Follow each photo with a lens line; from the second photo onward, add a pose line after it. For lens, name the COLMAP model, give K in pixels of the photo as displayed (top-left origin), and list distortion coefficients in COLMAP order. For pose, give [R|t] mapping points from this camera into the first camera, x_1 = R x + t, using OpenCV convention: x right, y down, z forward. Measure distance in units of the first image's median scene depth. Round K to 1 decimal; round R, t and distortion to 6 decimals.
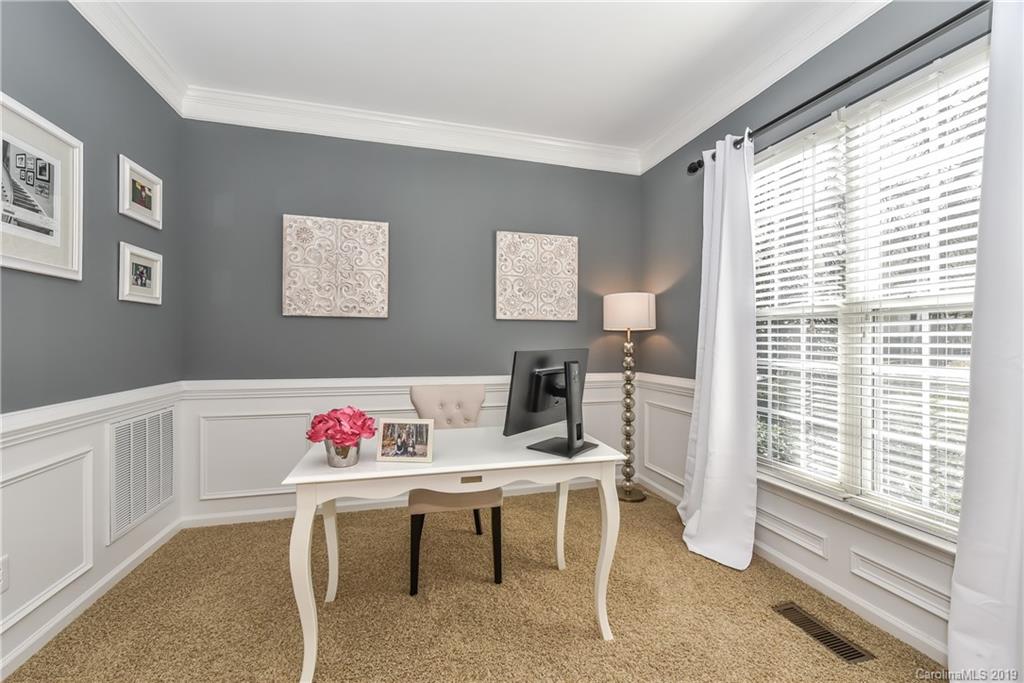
lens RADIAL K [[408.0, 0, 511.4], [0, 408.0, 336.6], [0, 0, 1]] dist [0.001144, -0.001225]
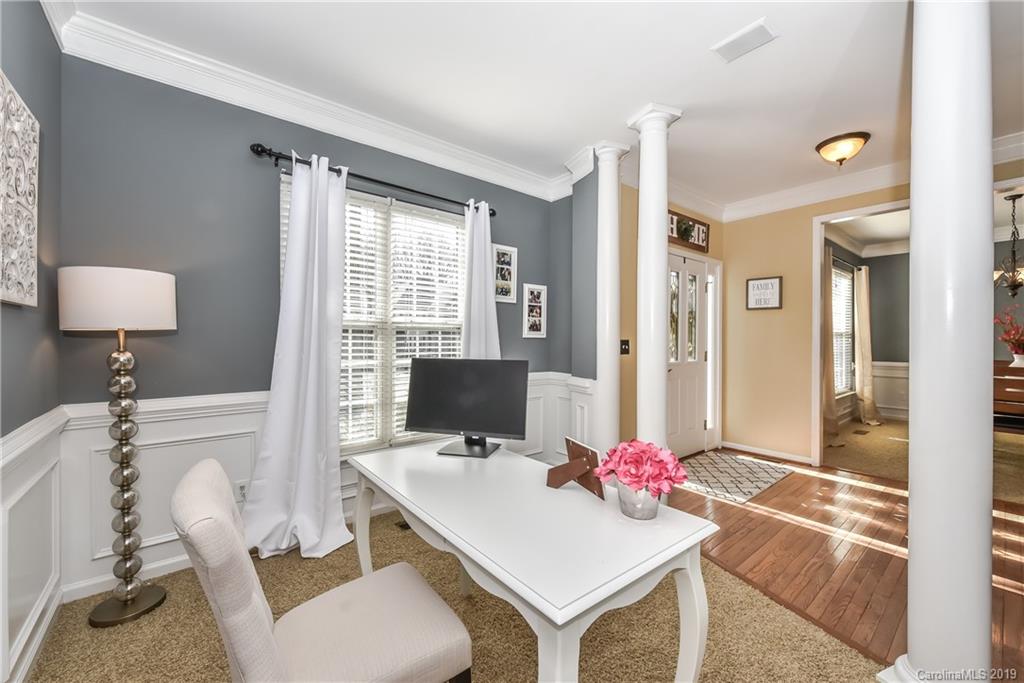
lens RADIAL K [[408.0, 0, 510.2], [0, 408.0, 344.1], [0, 0, 1]] dist [0.001144, -0.001225]
pose [[-0.404901, 0.000115, 0.914360, -0.494889], [0.000977, 0.999999, 0.000307, 0.003730], [-0.914360, 0.001018, -0.404901, 0.740573]]
